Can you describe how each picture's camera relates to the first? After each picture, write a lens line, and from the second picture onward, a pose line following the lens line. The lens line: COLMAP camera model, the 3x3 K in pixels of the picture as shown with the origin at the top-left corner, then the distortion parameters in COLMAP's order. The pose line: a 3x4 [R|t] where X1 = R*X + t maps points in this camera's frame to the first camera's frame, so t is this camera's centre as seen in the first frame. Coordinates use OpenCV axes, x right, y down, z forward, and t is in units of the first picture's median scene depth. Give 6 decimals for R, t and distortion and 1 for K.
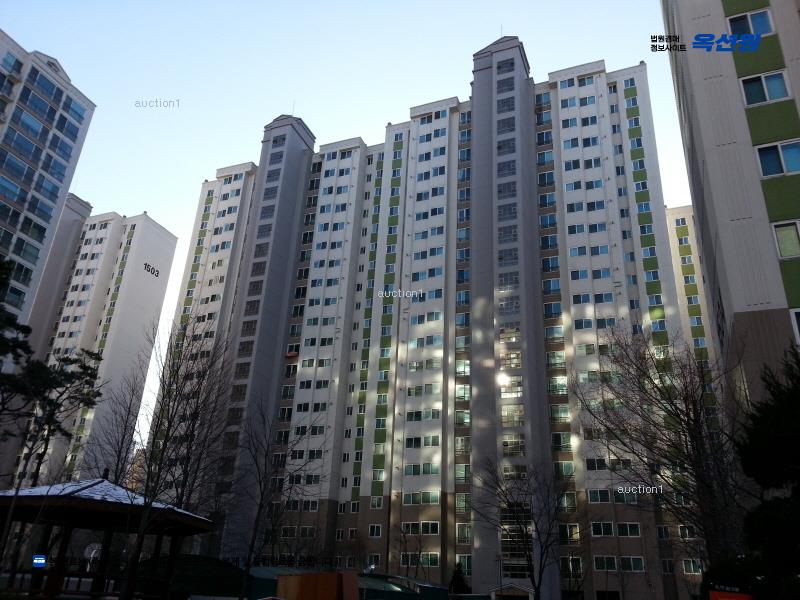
lens RADIAL K [[645.3, 0, 402.8], [0, 645.3, 301.9], [0, 0, 1]] dist [0.054089, -0.083317]
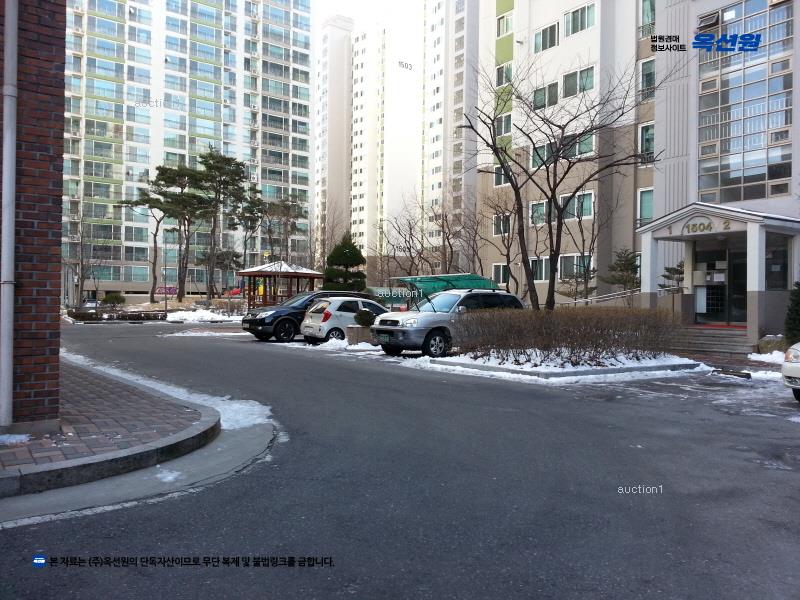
lens RADIAL K [[645.3, 0, 403.9], [0, 645.3, 302.0], [0, 0, 1]] dist [0.054089, -0.083317]
pose [[0.858295, -0.039400, -0.511642, 0.332754], [0.240850, 0.911335, 0.333855, -0.080504], [0.453124, -0.409775, 0.791684, -0.222154]]
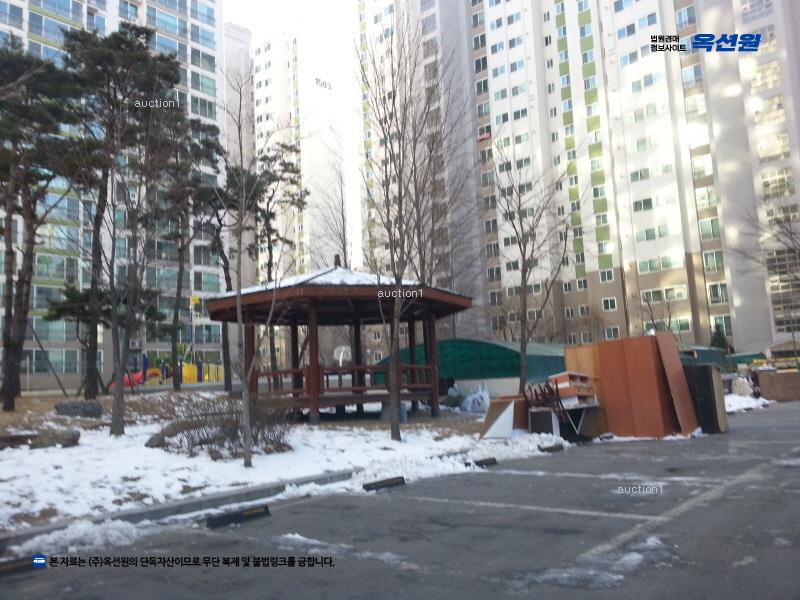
lens RADIAL K [[645.3, 0, 395.8], [0, 645.3, 304.3], [0, 0, 1]] dist [0.054089, -0.083317]
pose [[0.940584, -0.130364, -0.313539, -0.038376], [0.219983, 0.937337, 0.270198, 0.031871], [0.258667, -0.323117, 0.910322, 0.069561]]
